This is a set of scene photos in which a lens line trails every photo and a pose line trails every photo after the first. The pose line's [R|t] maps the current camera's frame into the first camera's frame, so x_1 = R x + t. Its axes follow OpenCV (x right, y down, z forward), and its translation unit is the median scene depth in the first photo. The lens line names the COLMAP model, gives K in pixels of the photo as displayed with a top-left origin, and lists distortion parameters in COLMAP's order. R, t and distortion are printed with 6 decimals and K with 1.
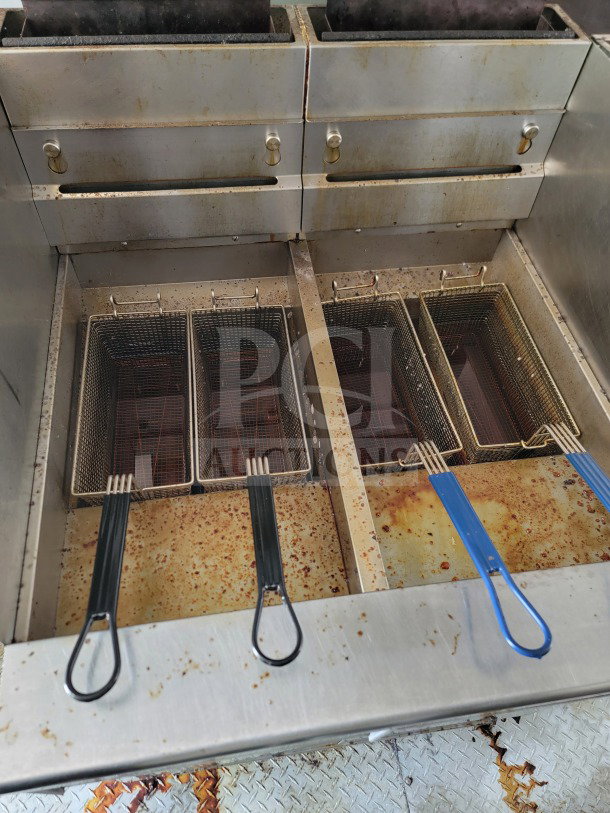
lens RADIAL K [[567.1, 0, 299.7], [0, 567.1, 479.0], [0, 0, 1]] dist [0.019146, 0.001644]
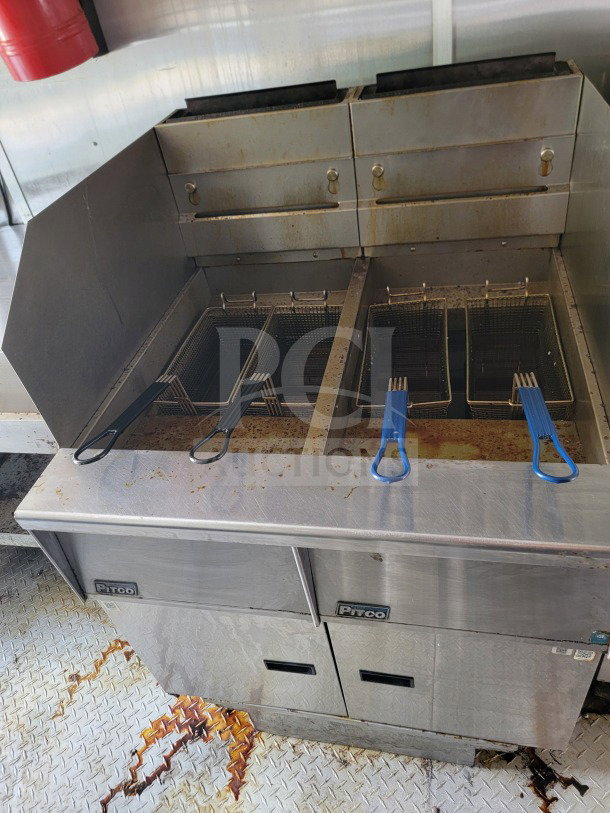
lens RADIAL K [[567.1, 0, 299.7], [0, 567.1, 479.0], [0, 0, 1]] dist [0.019146, 0.001644]
pose [[0.921253, 0.114222, -0.371815, 0.370451], [-0.194951, 0.962769, -0.187269, 0.304719], [0.336582, 0.245008, 0.909222, -0.079396]]
